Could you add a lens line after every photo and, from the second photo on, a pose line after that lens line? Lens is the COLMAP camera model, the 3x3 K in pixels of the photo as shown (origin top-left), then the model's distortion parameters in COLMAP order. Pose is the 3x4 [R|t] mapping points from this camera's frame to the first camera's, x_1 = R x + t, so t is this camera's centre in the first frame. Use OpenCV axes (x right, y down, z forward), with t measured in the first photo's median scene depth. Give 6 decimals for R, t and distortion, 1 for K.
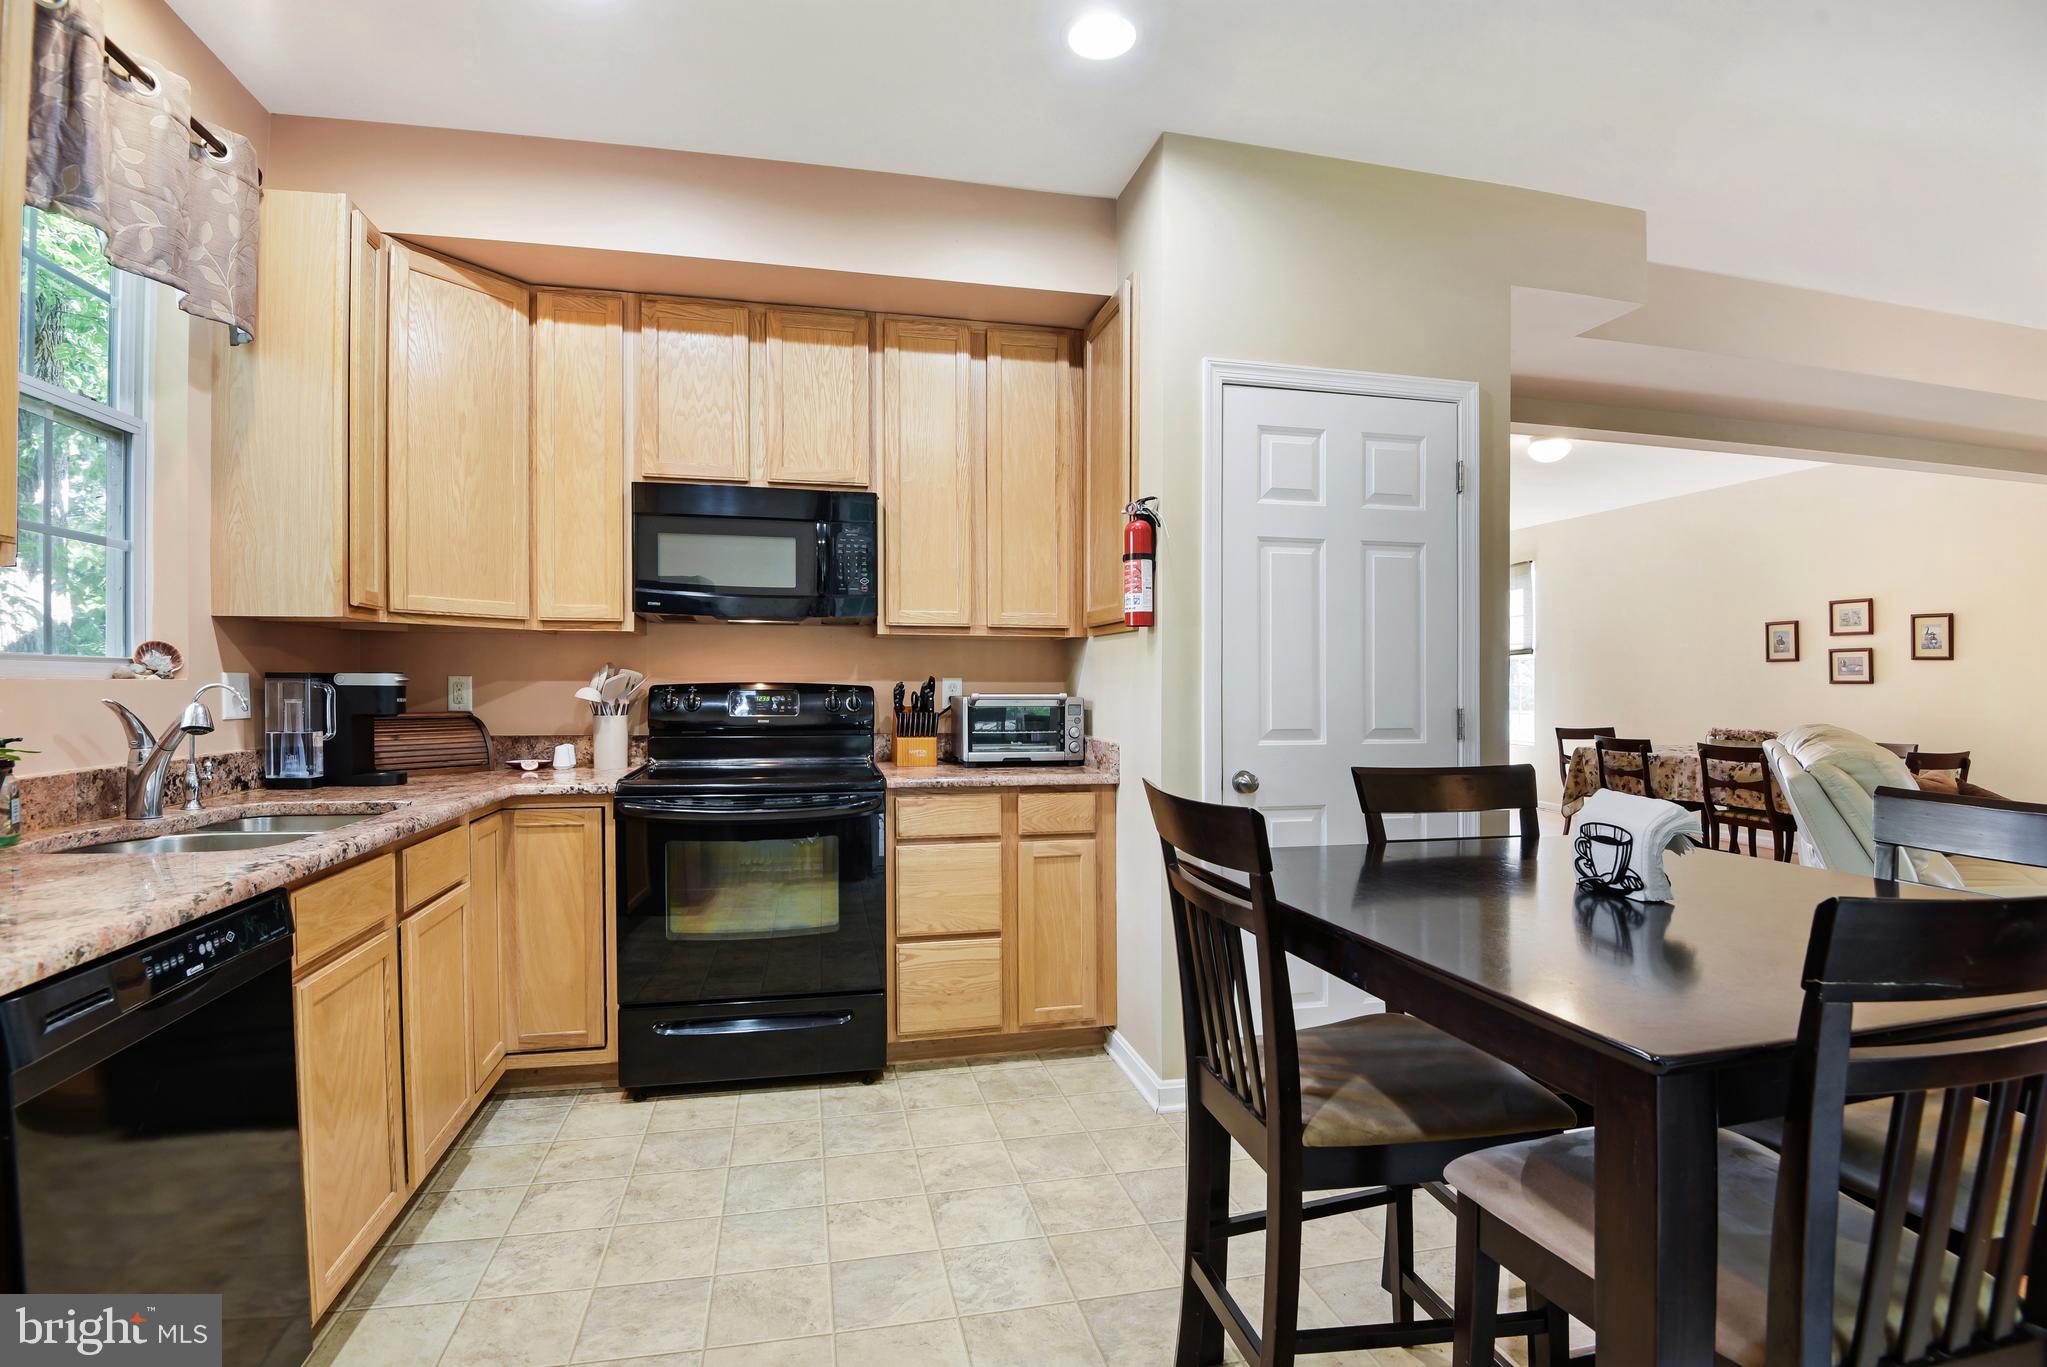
lens RADIAL K [[950.5, 0, 1025.4], [0, 950.5, 673.7], [0, 0, 1]] dist [-0.032160, -0.005929]
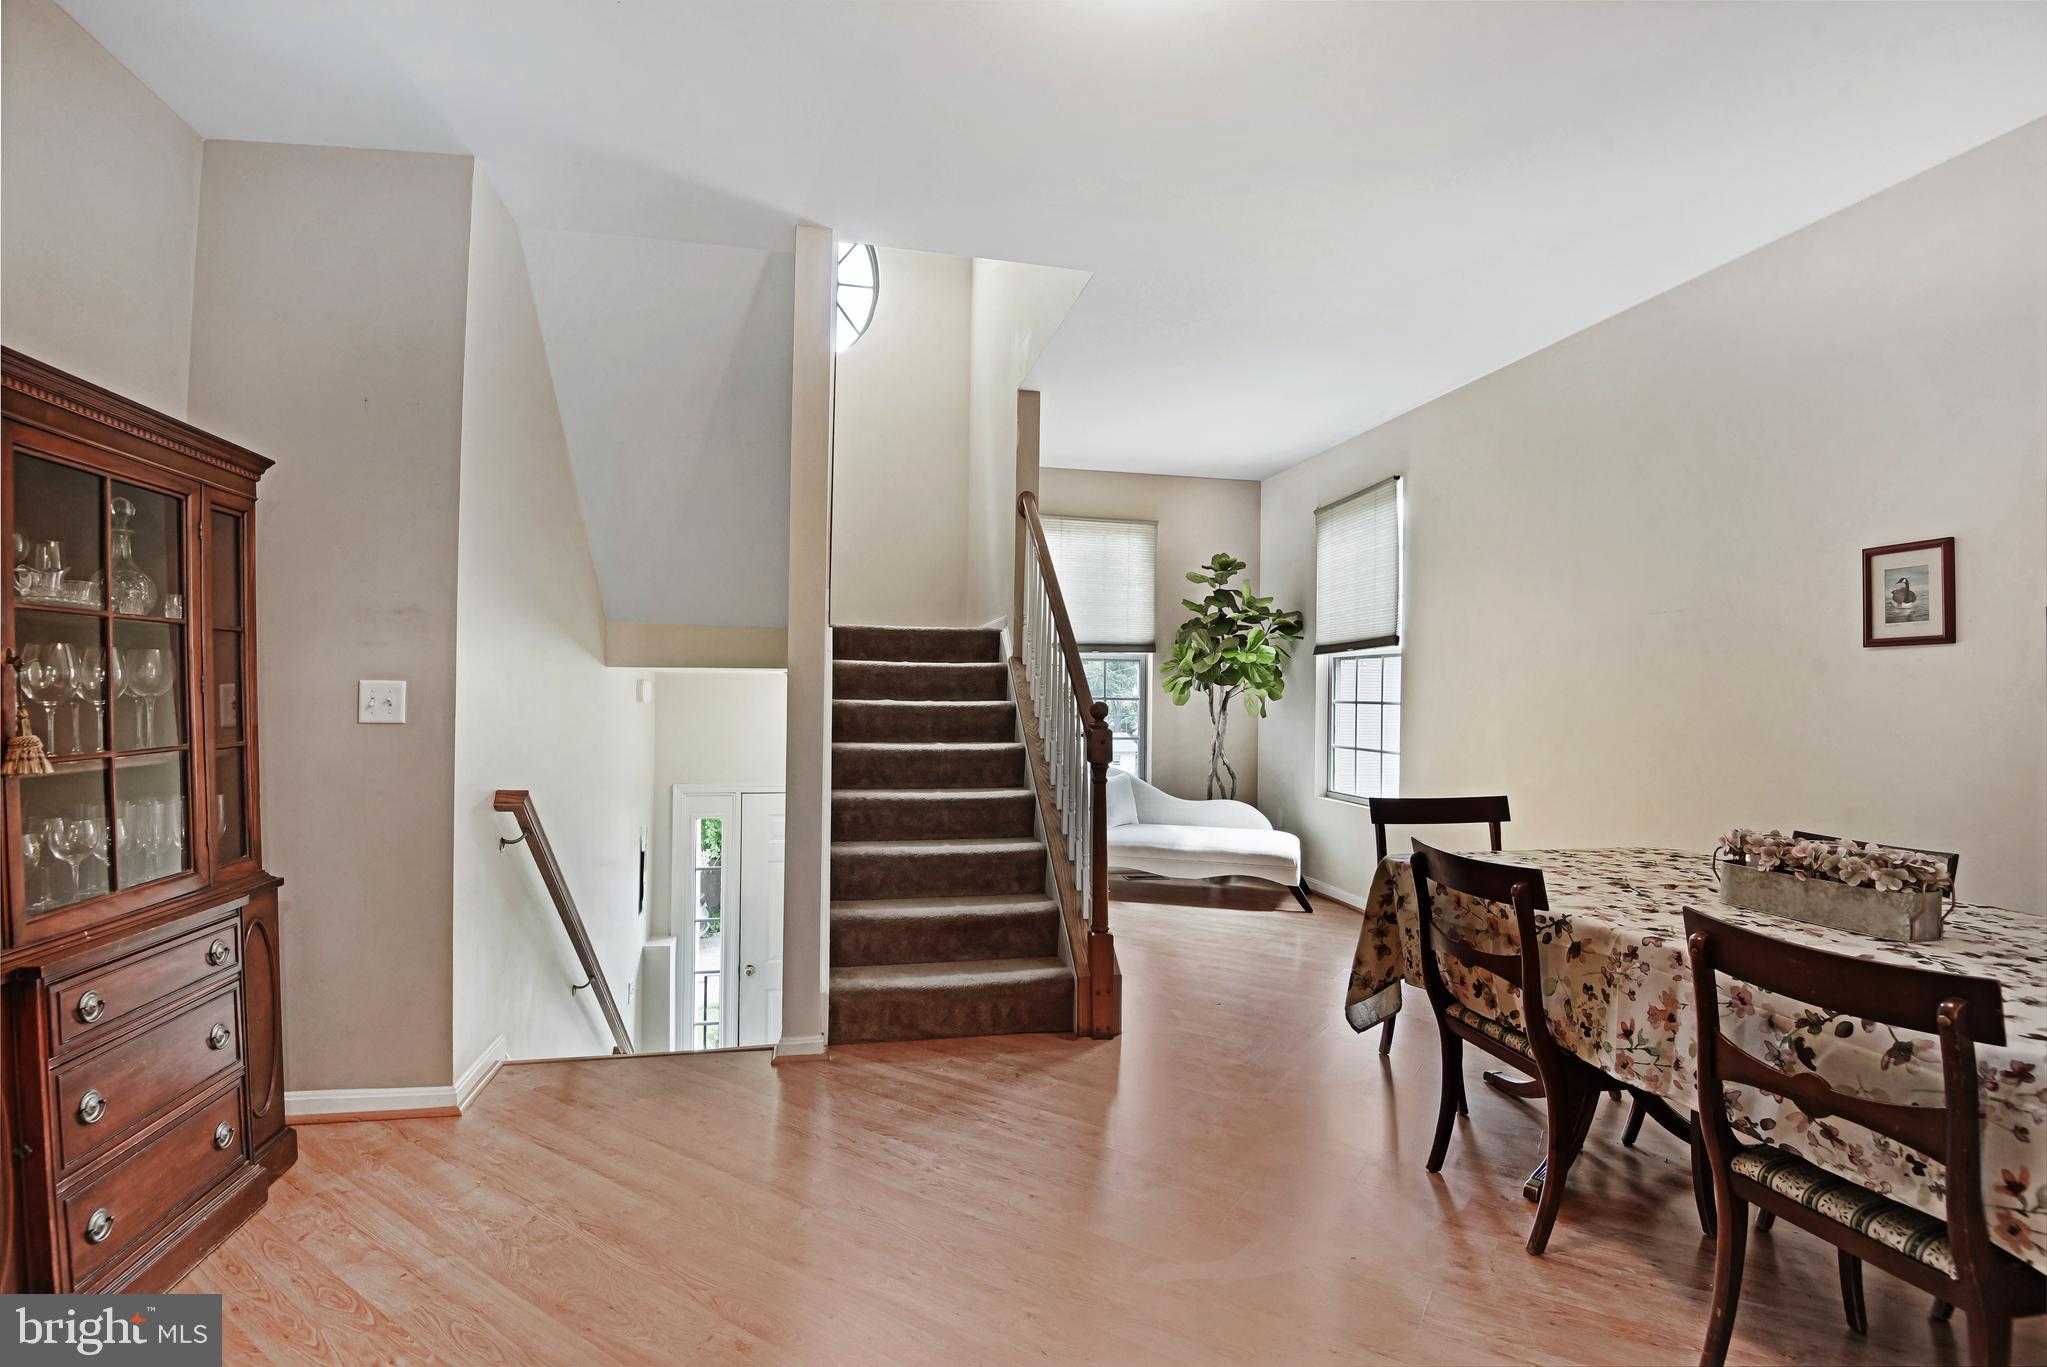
lens RADIAL K [[950.5, 0, 1015.6], [0, 950.5, 715.5], [0, 0, 1]] dist [-0.032160, -0.005929]
pose [[0.999905, -0.003356, -0.013364, 1.034621], [0.003802, 0.999433, 0.033461, 0.007485], [0.013244, -0.033509, 0.999351, 1.421634]]
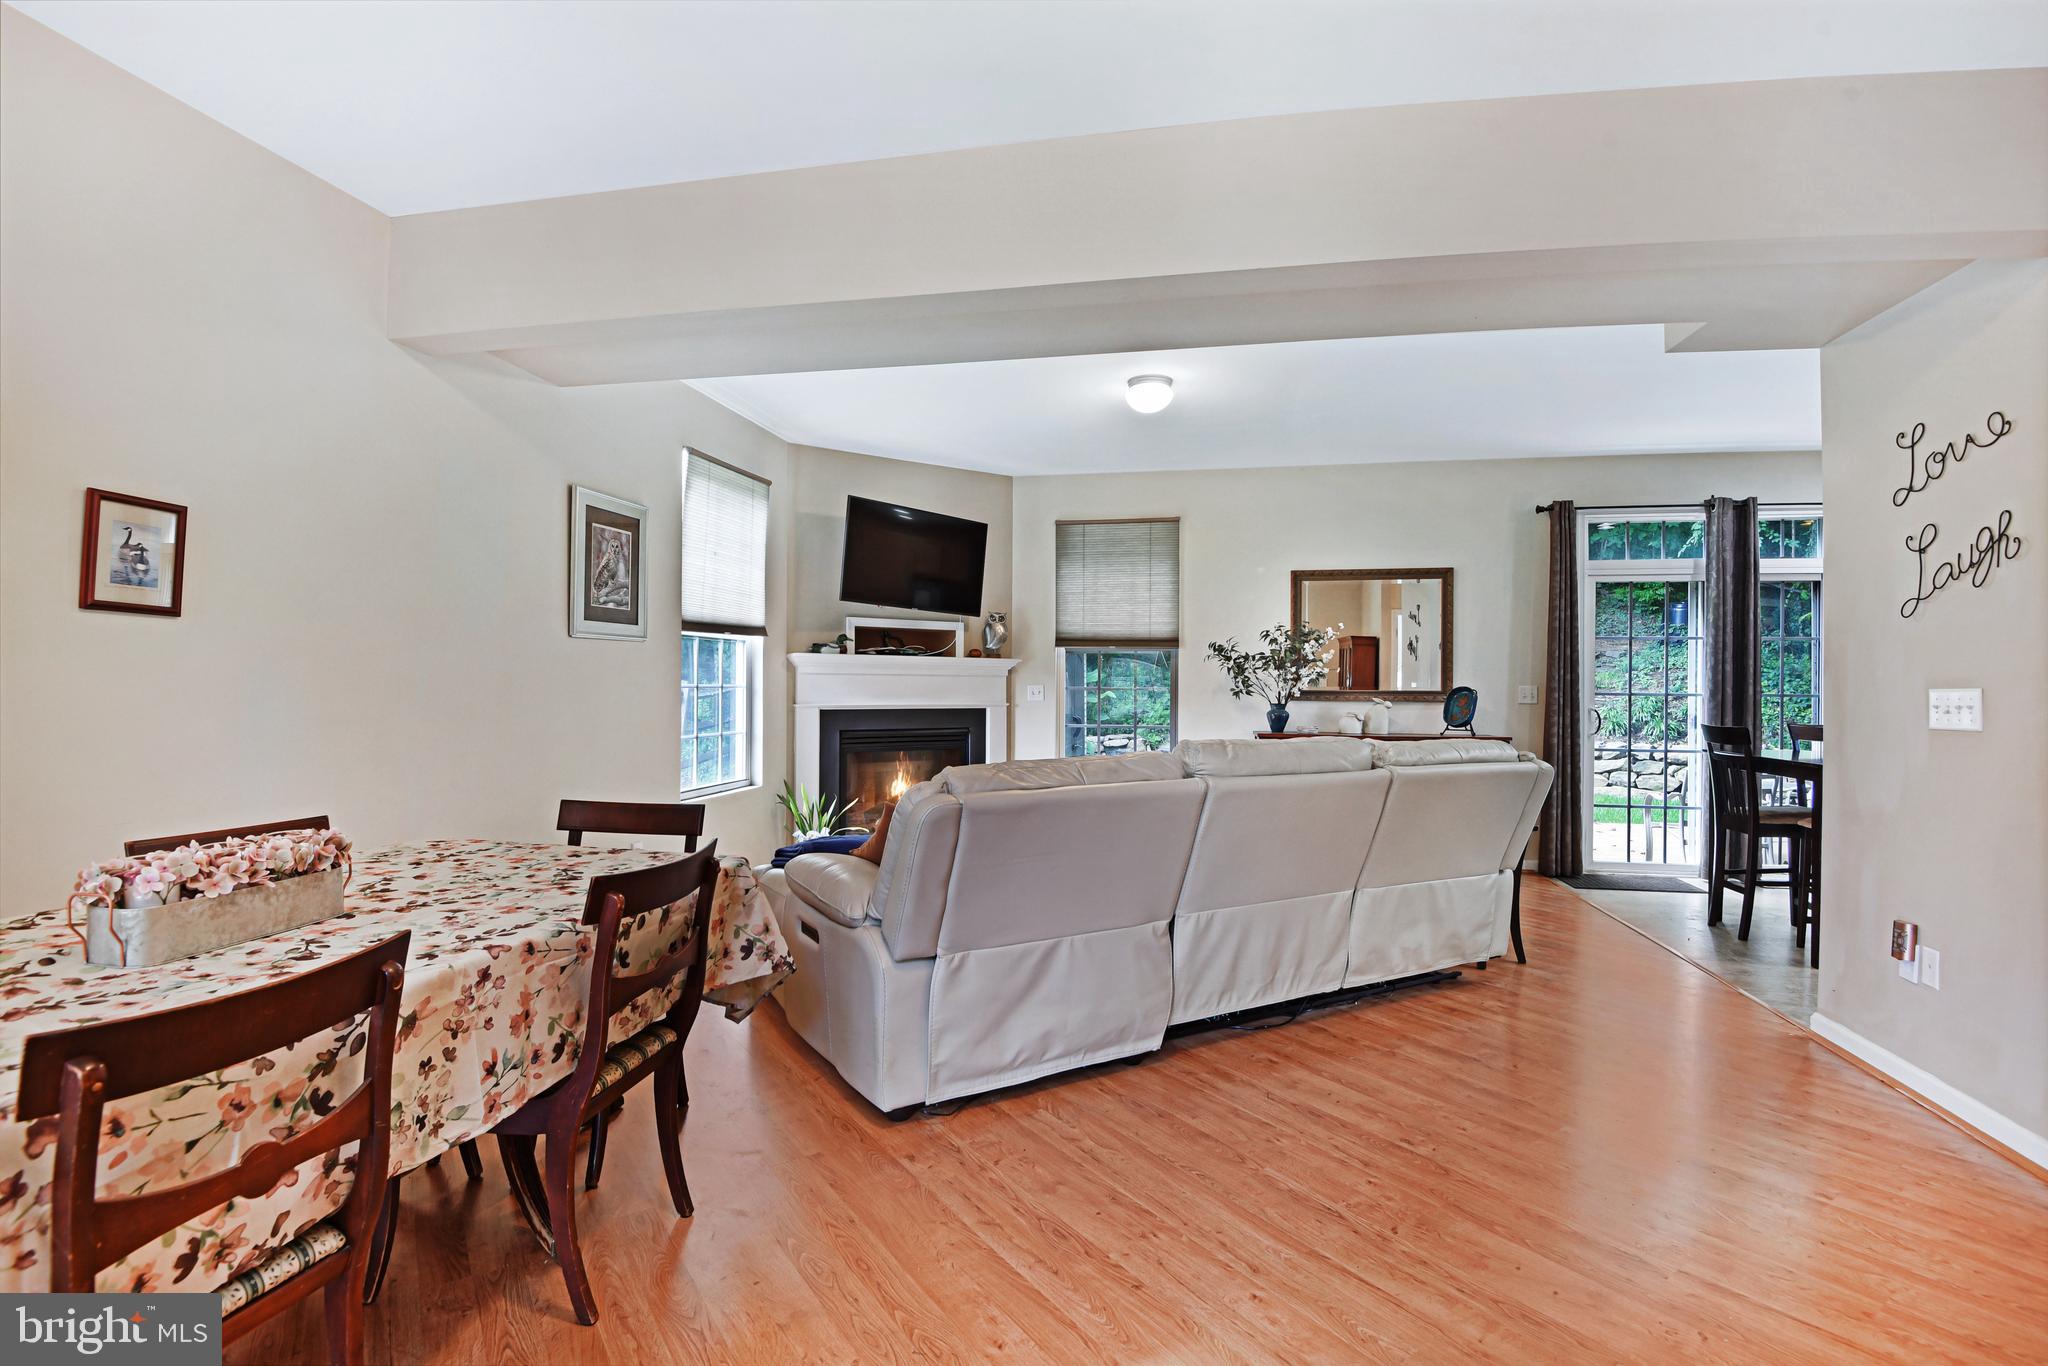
lens RADIAL K [[951.0, 0, 1019.8], [0, 951.0, 688.2], [0, 0, 1]] dist [-0.032160, -0.005929]
pose [[-0.906221, -0.013558, 0.422587, 0.929532], [-0.014489, 0.999895, 0.001010, 0.018986], [-0.422557, -0.005208, -0.906322, 2.457059]]
